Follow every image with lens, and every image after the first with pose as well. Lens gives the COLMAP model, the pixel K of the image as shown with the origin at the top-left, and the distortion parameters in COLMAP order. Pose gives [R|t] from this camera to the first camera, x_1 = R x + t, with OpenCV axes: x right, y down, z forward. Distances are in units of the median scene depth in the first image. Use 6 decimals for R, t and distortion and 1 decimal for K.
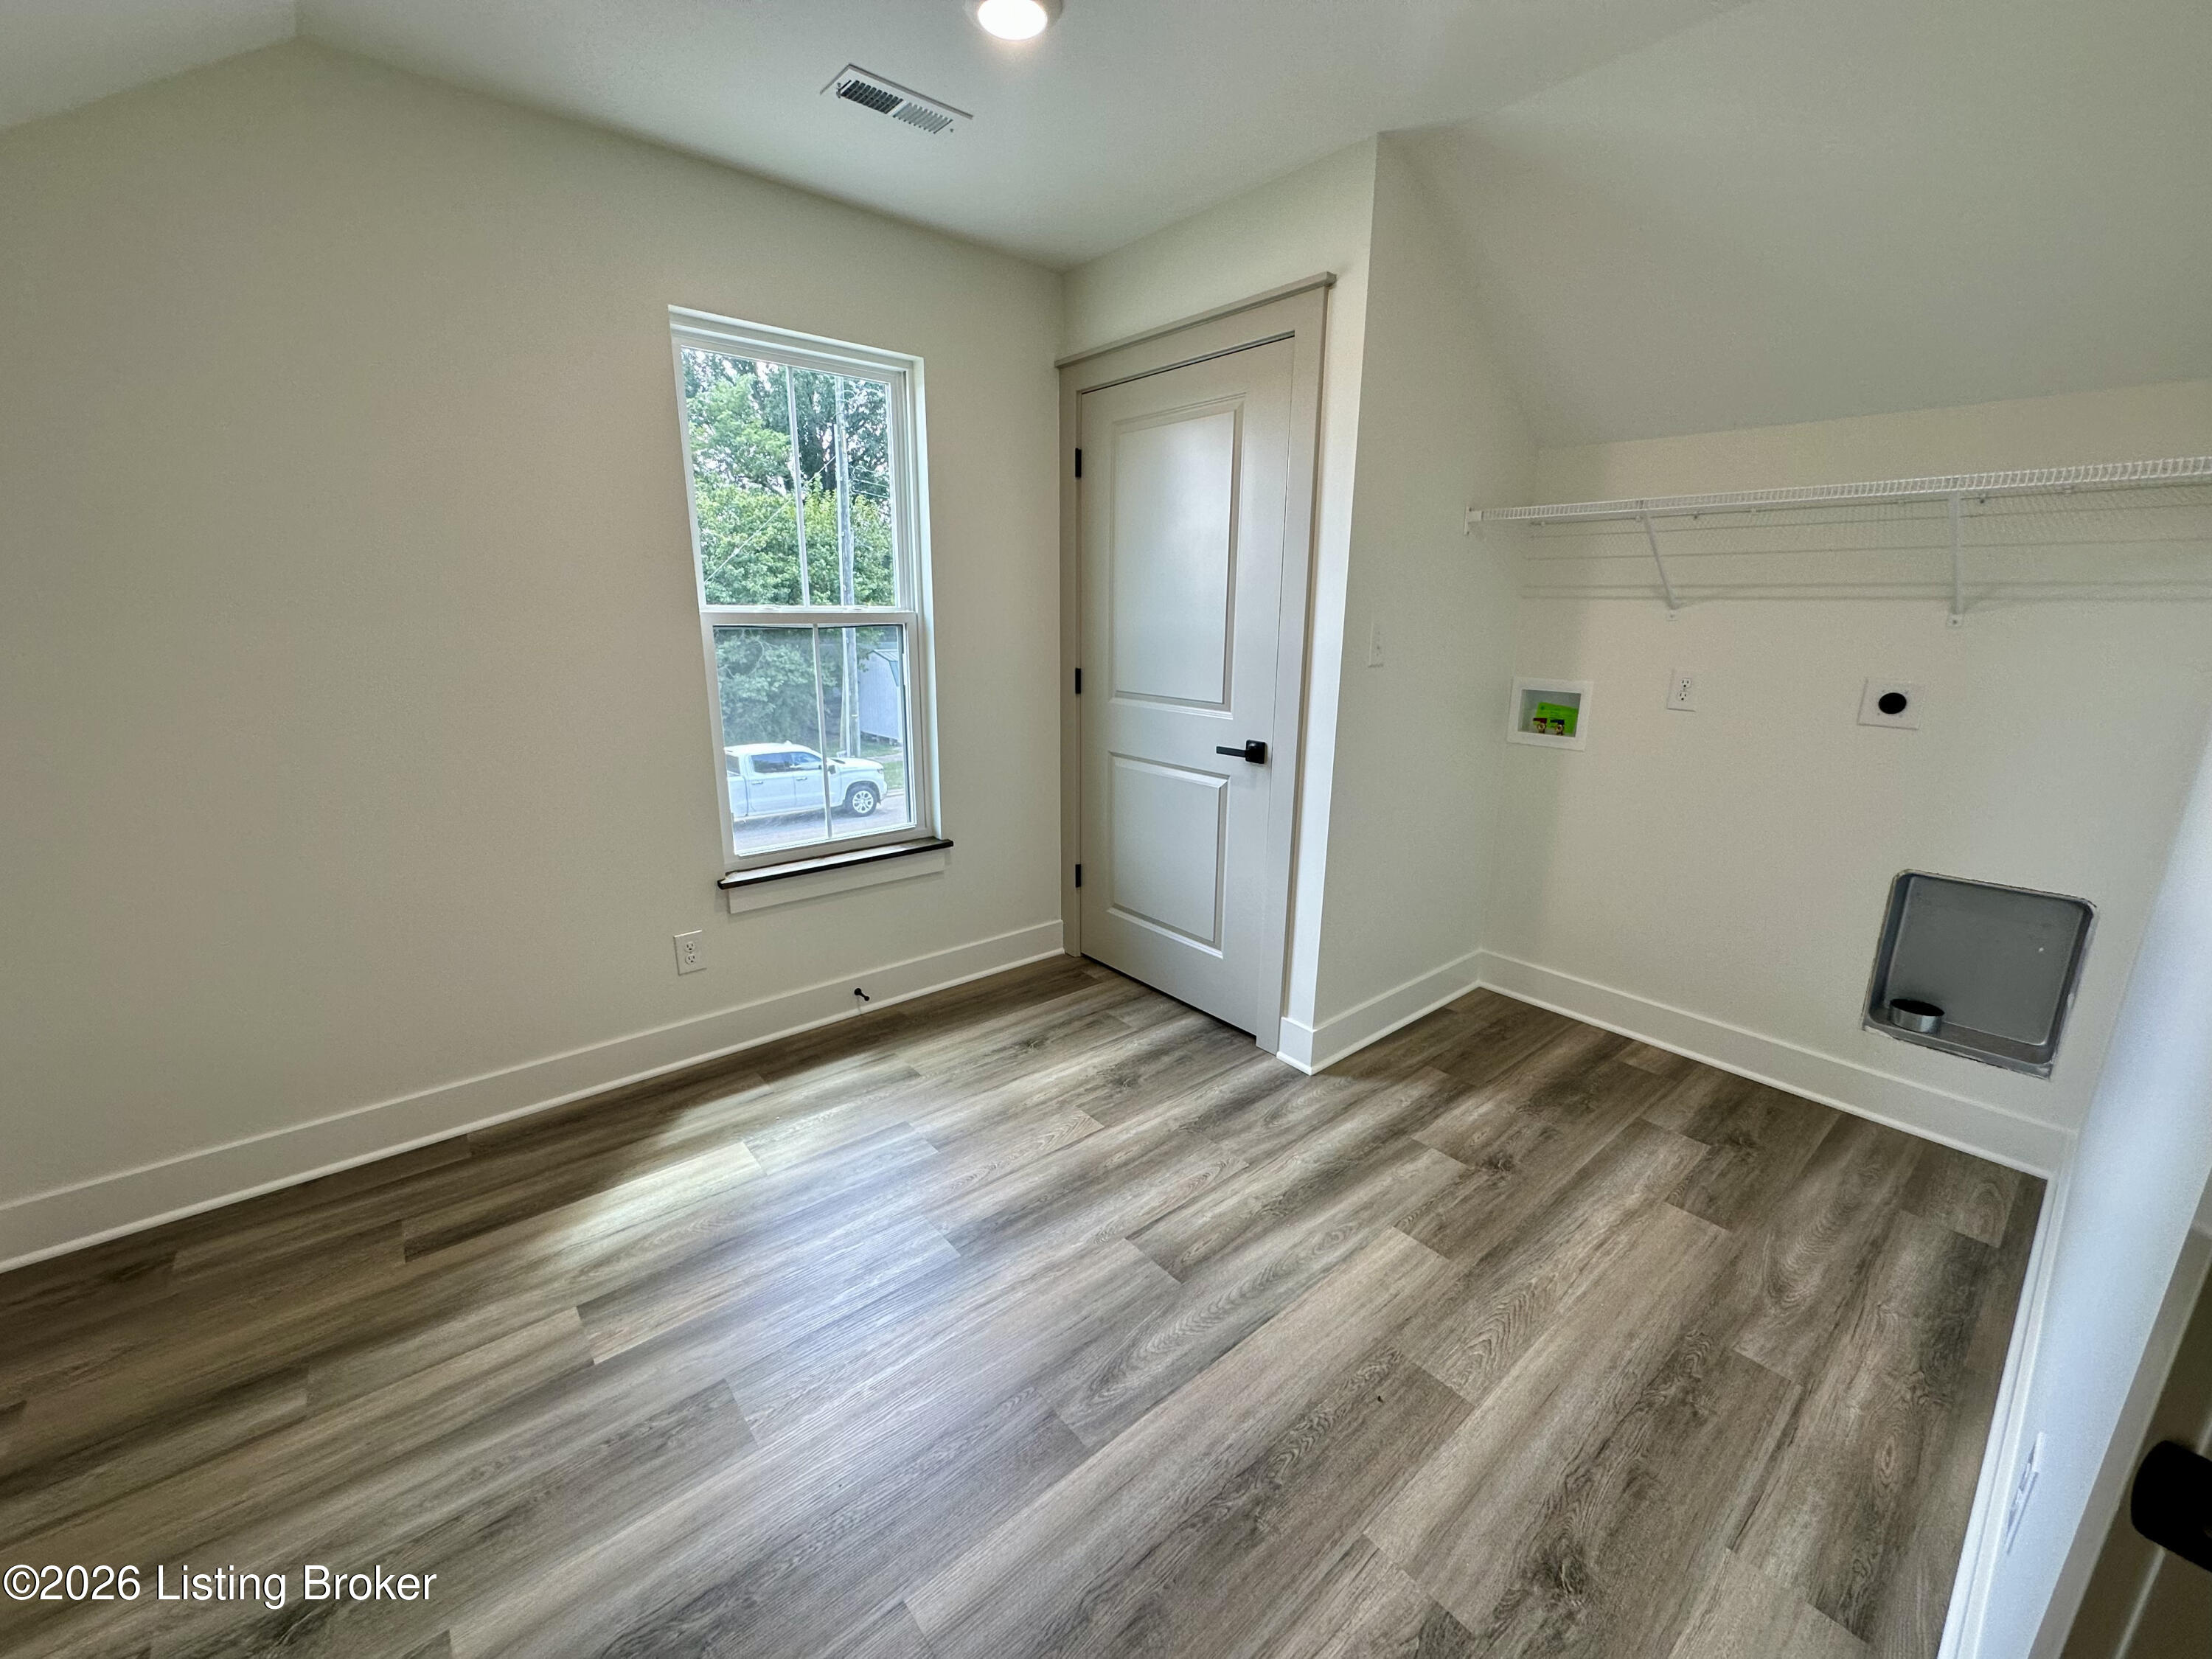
lens RADIAL K [[882.4, 0, 1108.7], [0, 882.4, 831.7], [0, 0, 1]] dist [-0.000826, 0.000096]
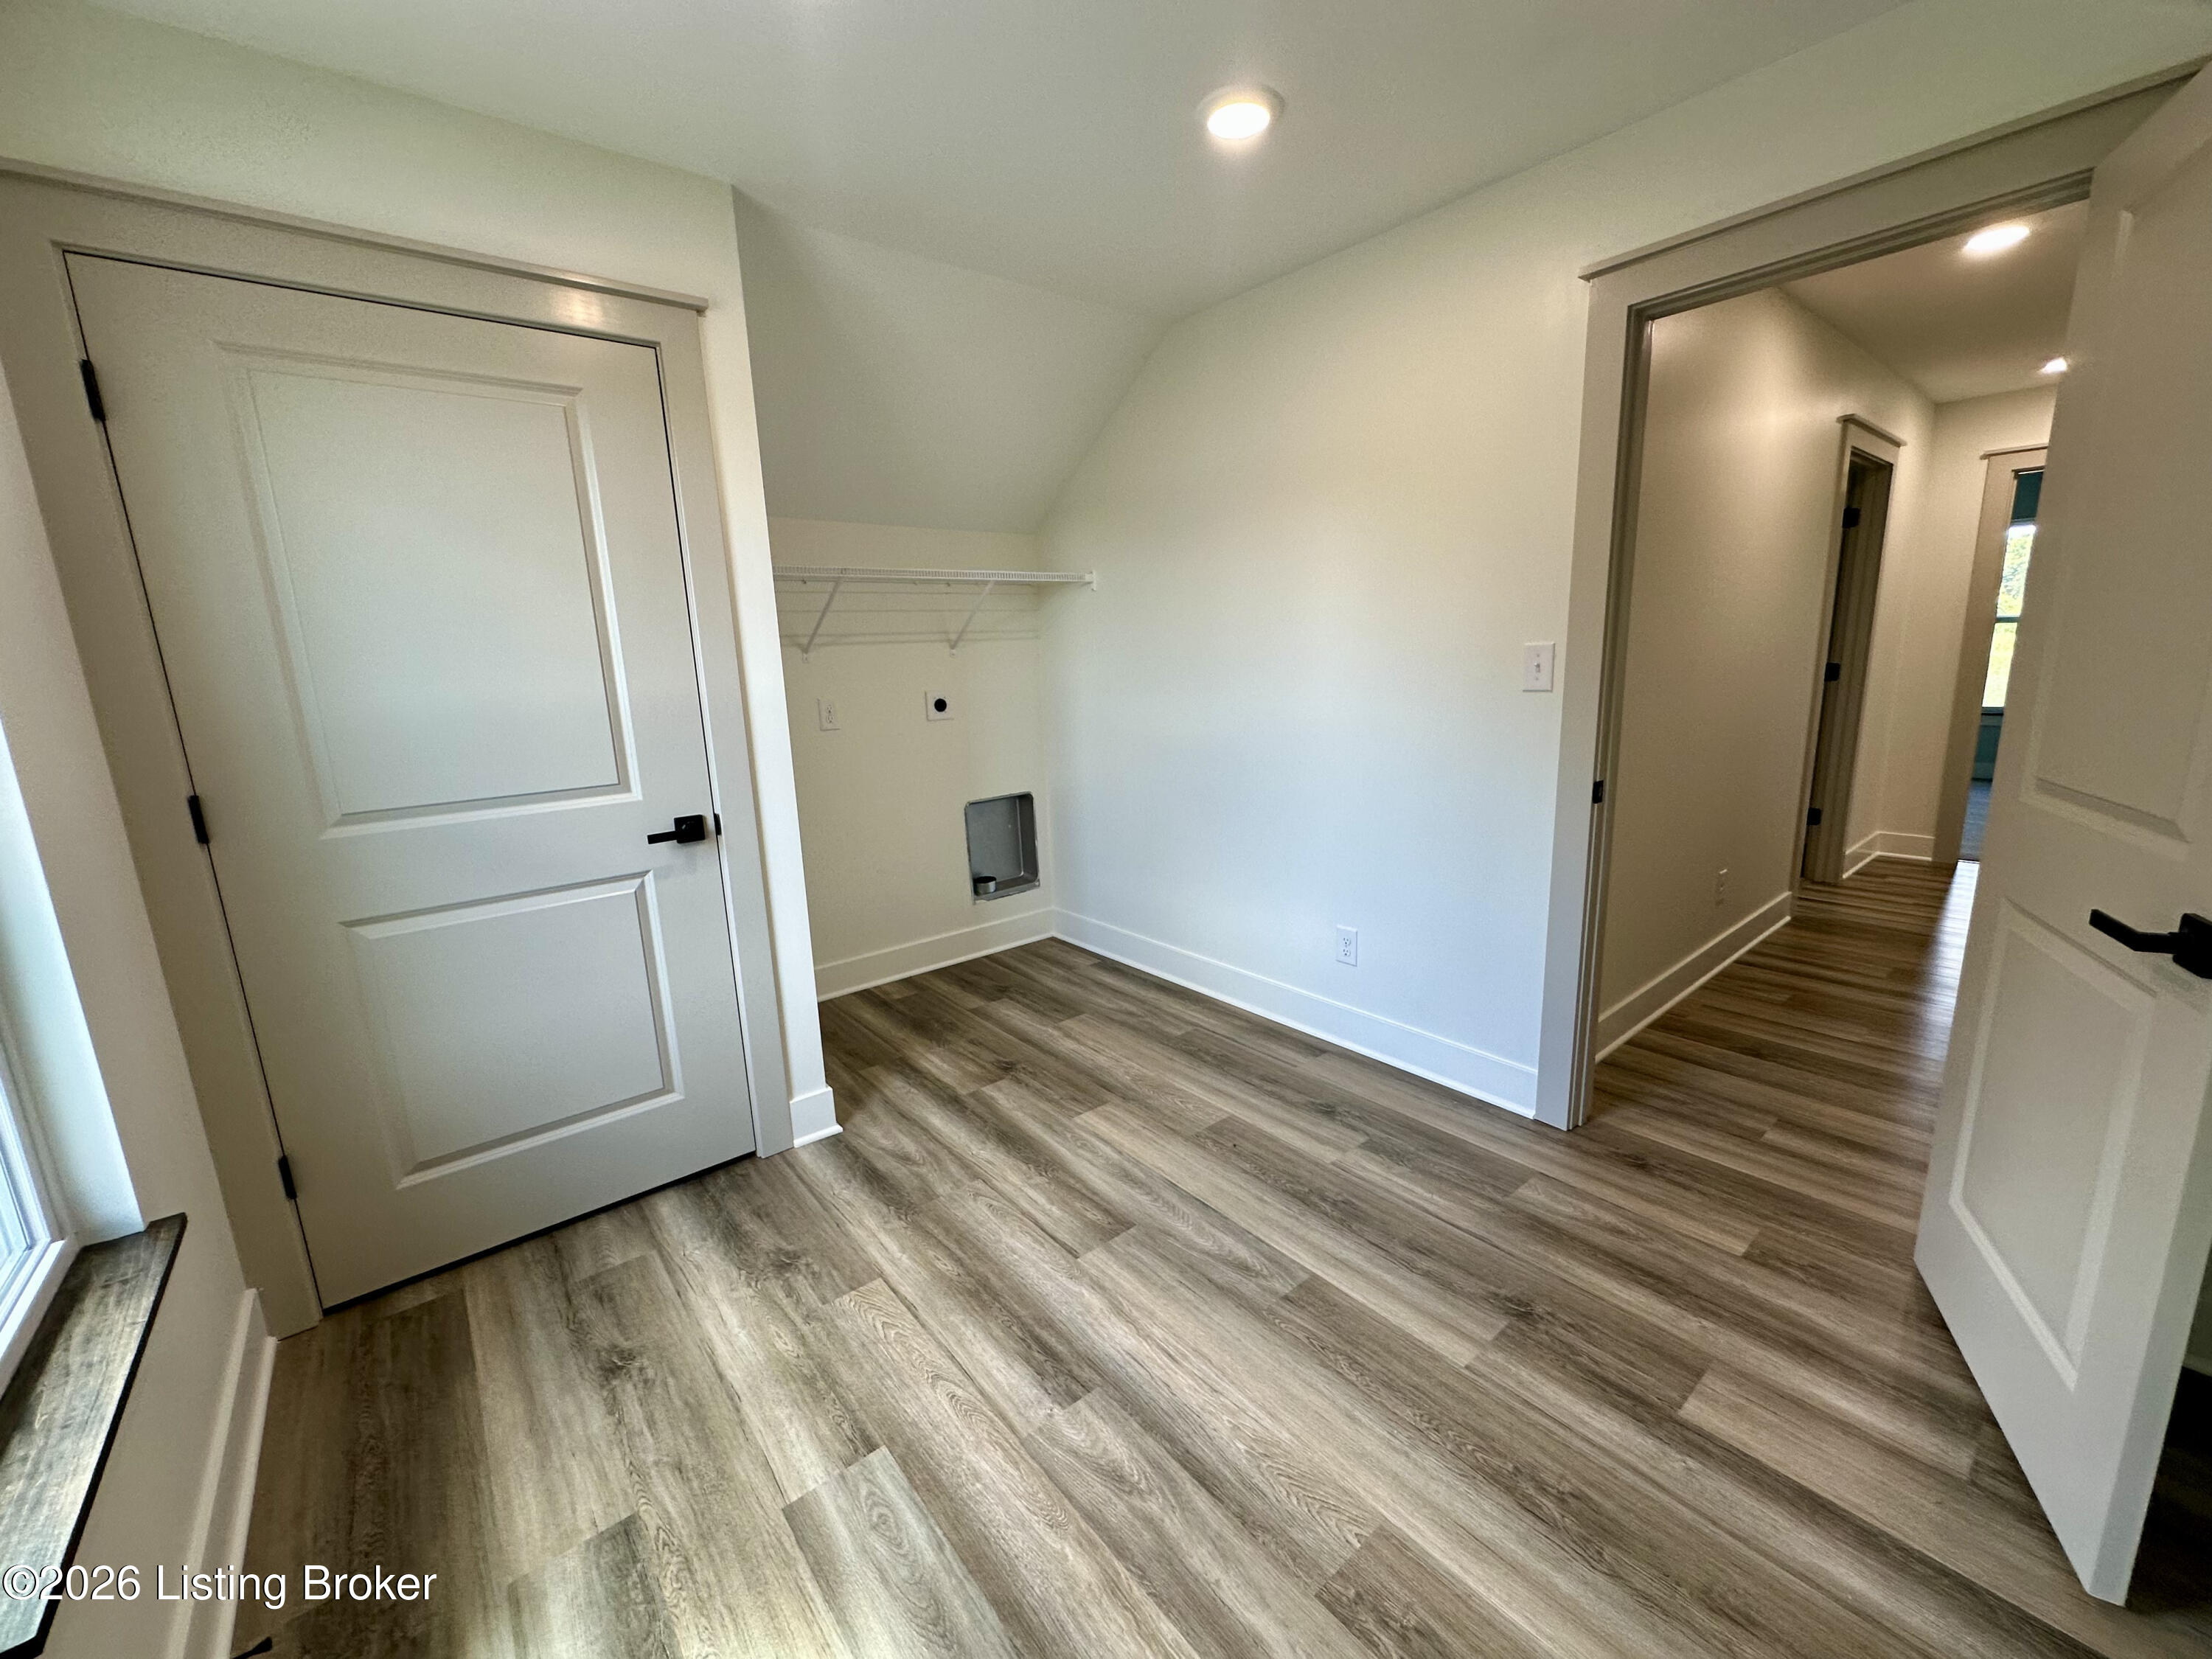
lens RADIAL K [[882.4, 0, 1108.7], [0, 882.4, 831.7], [0, 0, 1]] dist [-0.000826, 0.000096]
pose [[0.019686, -0.214366, 0.976555, -0.772642], [0.284332, 0.937614, 0.200086, -0.172005], [-0.958524, 0.273727, 0.079409, 0.669474]]
